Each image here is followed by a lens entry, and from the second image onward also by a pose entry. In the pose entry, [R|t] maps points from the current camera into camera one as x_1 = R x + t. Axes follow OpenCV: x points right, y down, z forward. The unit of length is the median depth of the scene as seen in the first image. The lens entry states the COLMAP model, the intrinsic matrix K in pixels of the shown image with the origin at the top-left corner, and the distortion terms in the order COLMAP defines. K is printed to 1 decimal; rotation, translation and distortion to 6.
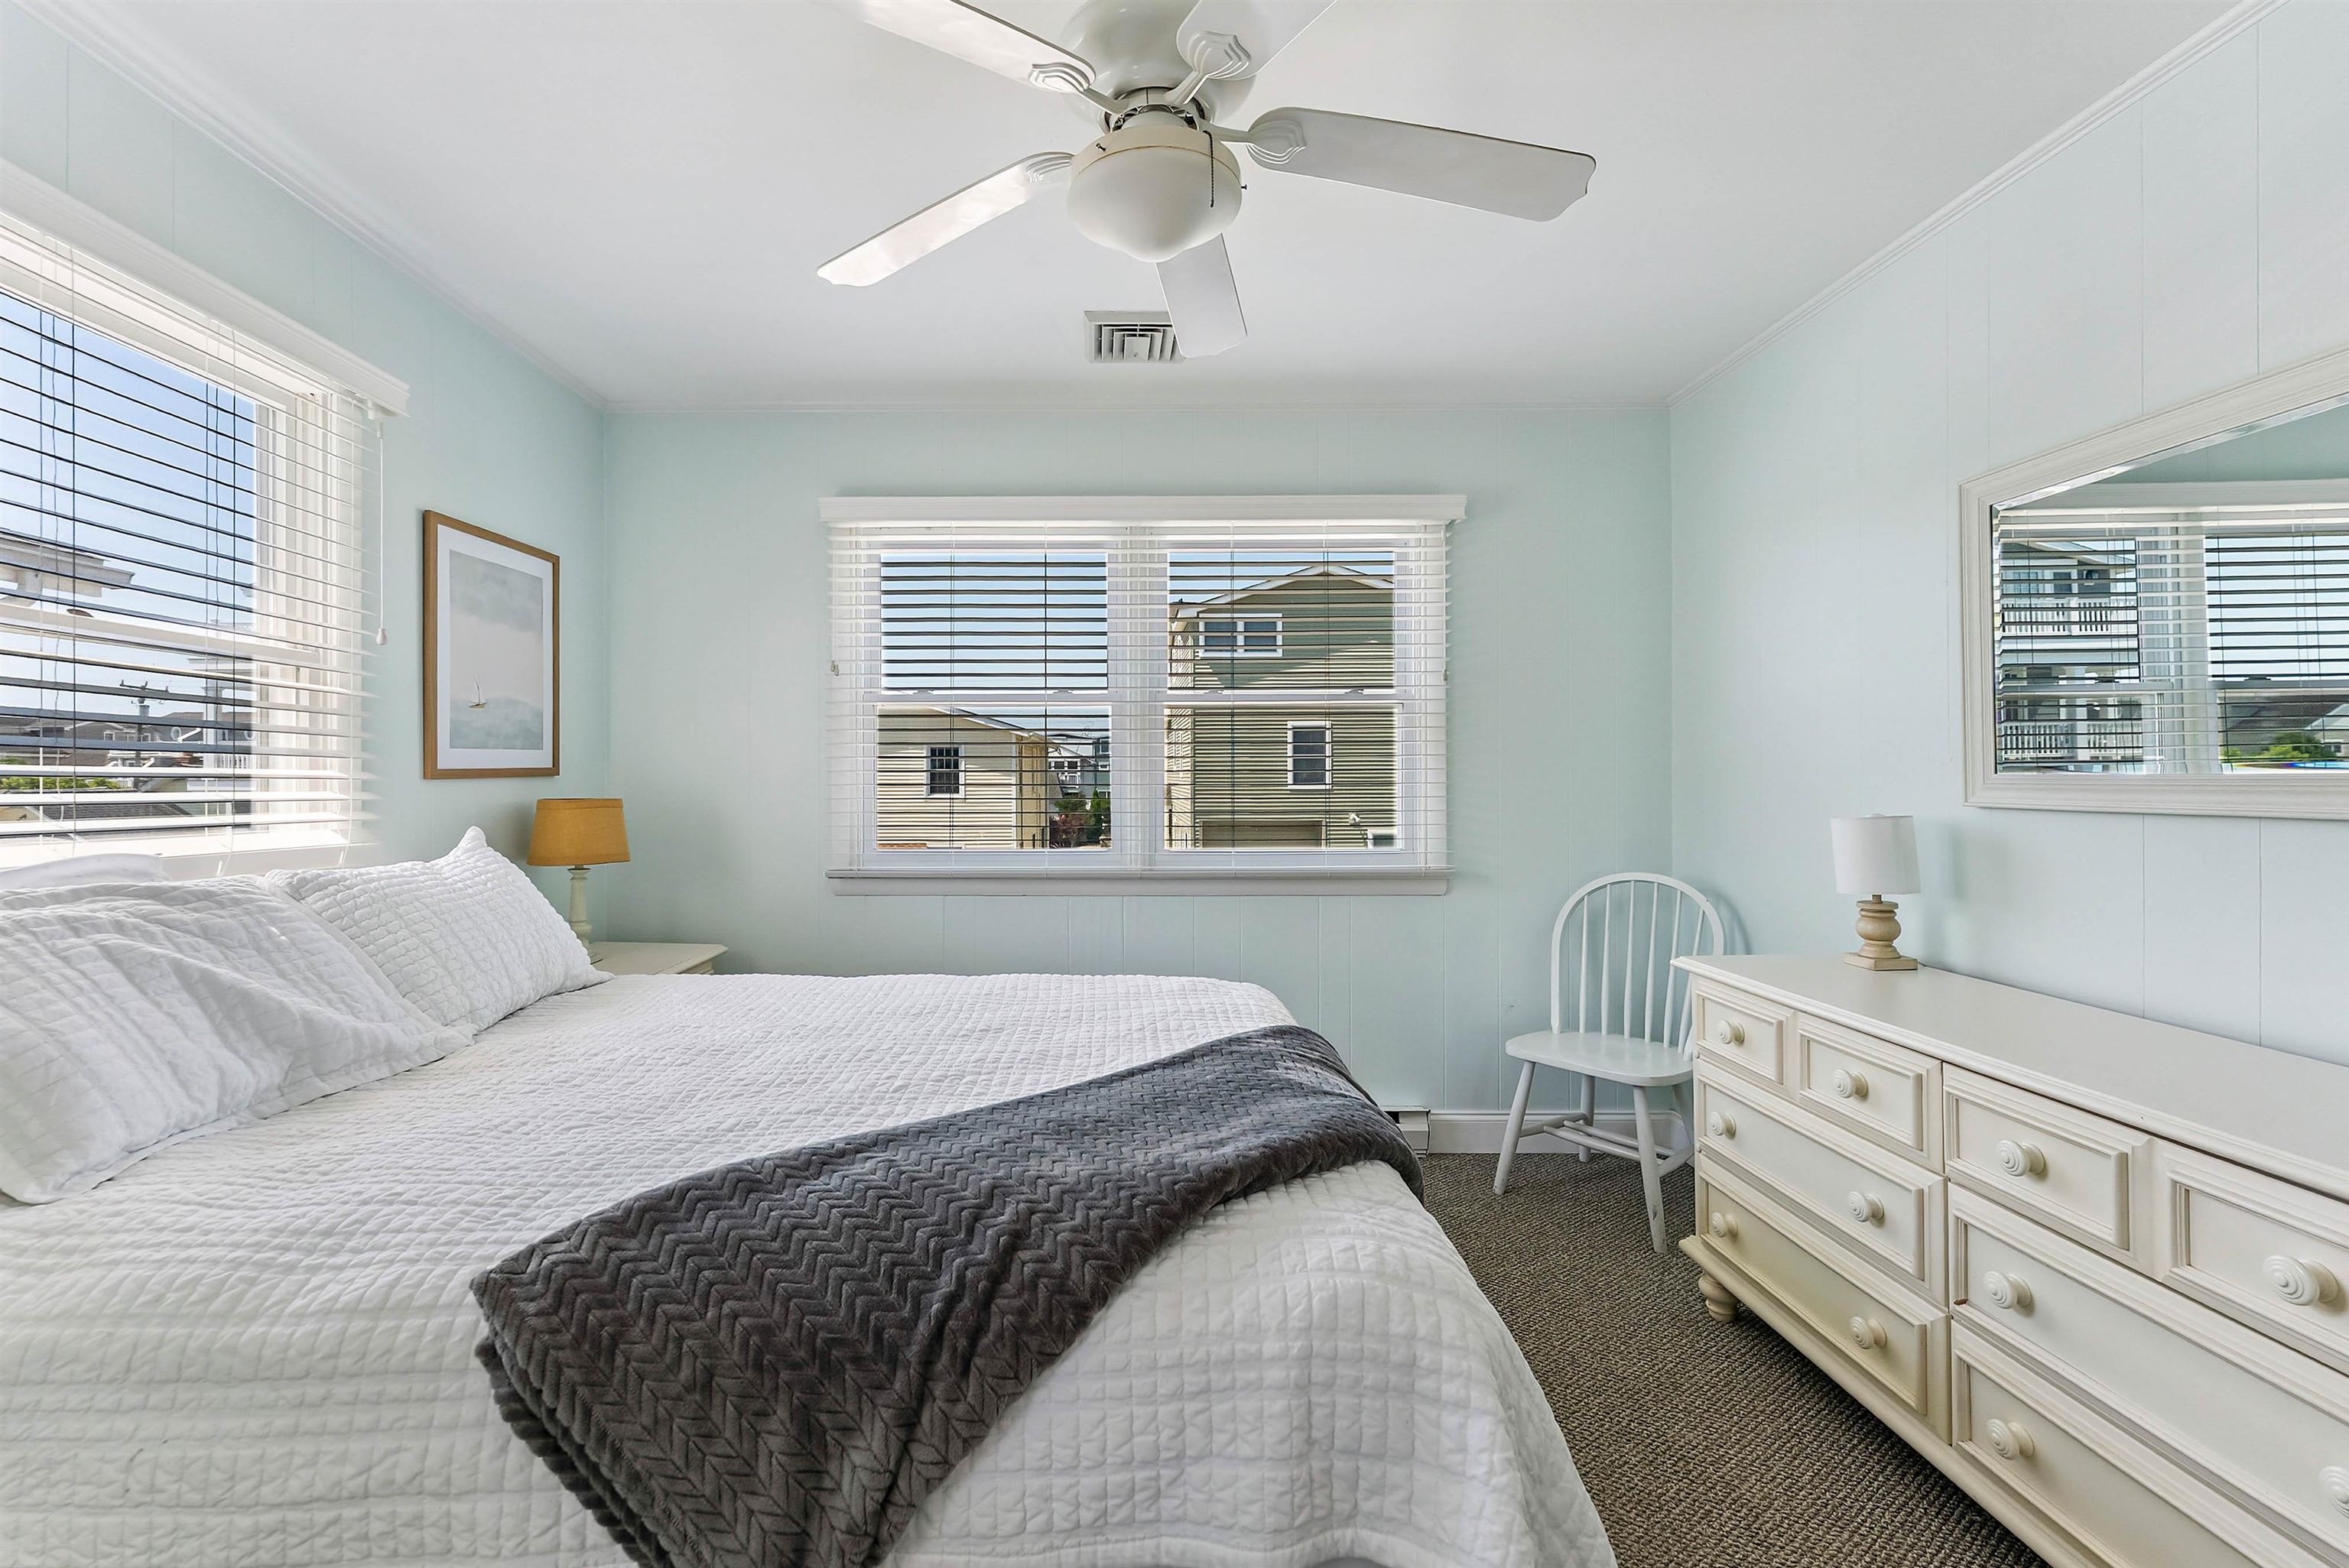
lens RADIAL K [[992.5, 0, 1108.5], [0, 992.5, 773.5], [0, 0, 1]] dist [-0.001292, 0.000146]
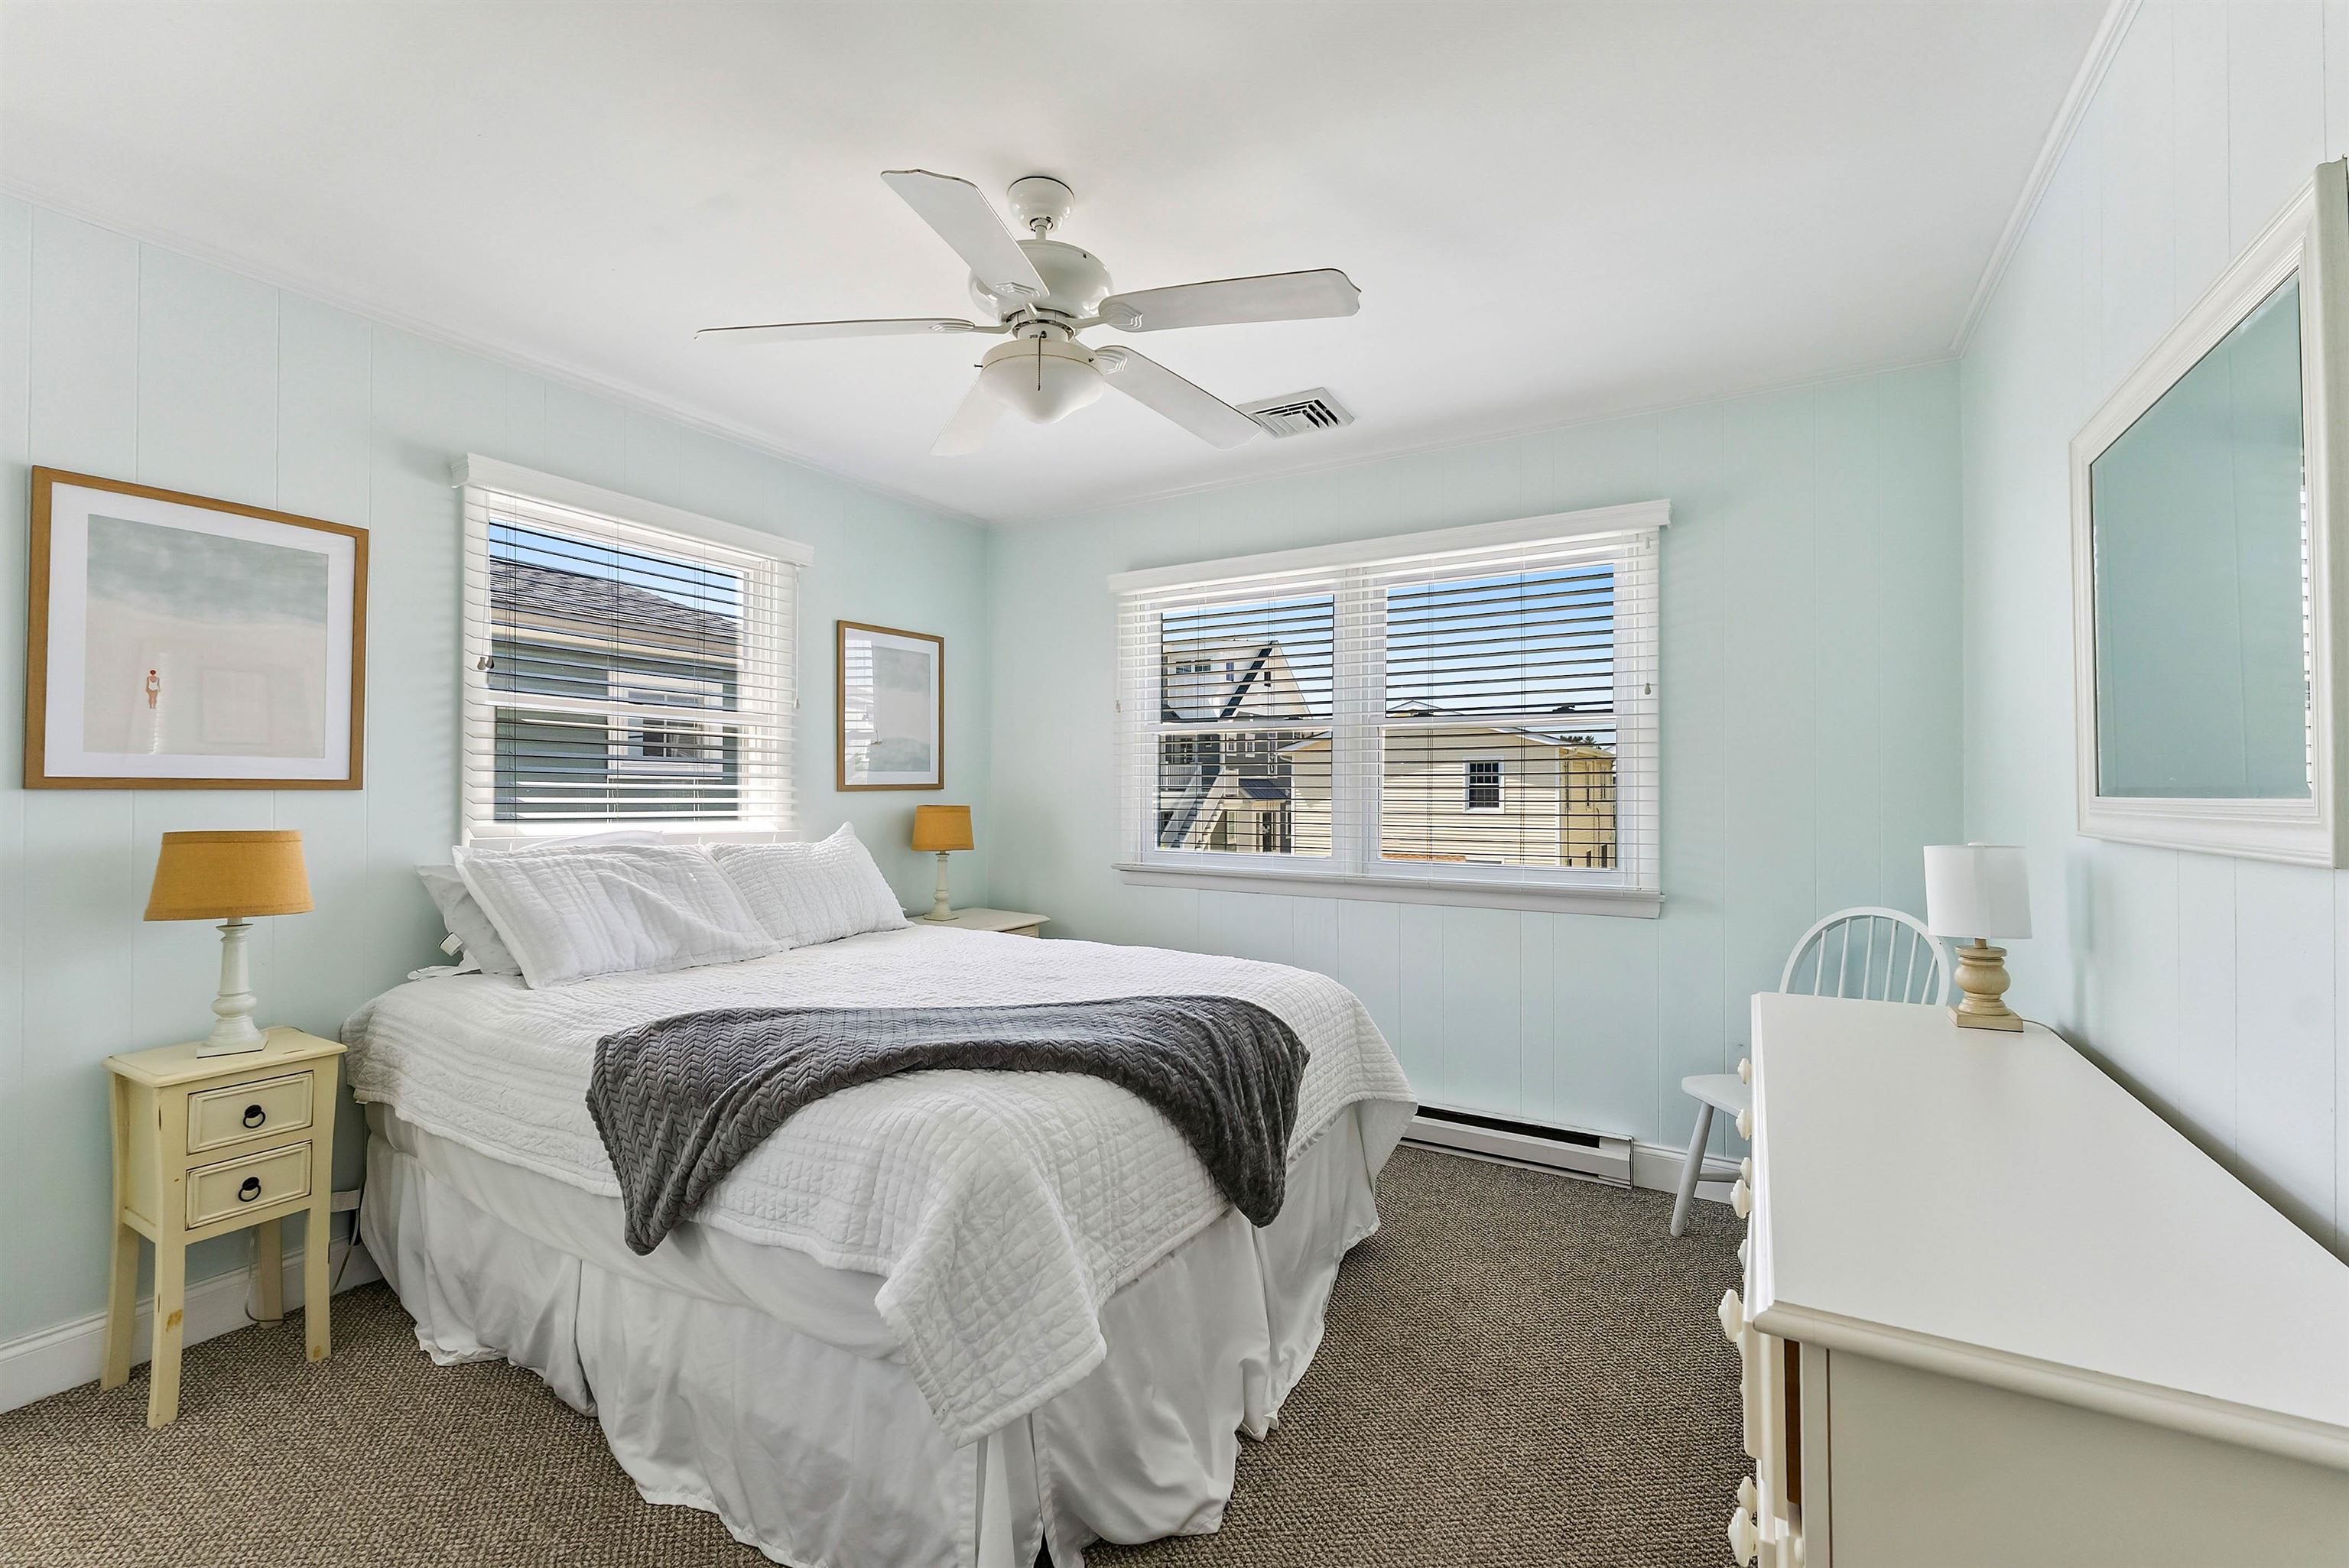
lens RADIAL K [[952.1, 0, 1159.0], [0, 952.1, 781.3], [0, 0, 1]] dist [0.001069, -0.000047]
pose [[0.863232, -0.000252, -0.504808, 0.557970], [-0.003588, 0.999972, -0.006636, -0.002484], [0.504795, 0.007540, 0.863206, -0.046832]]
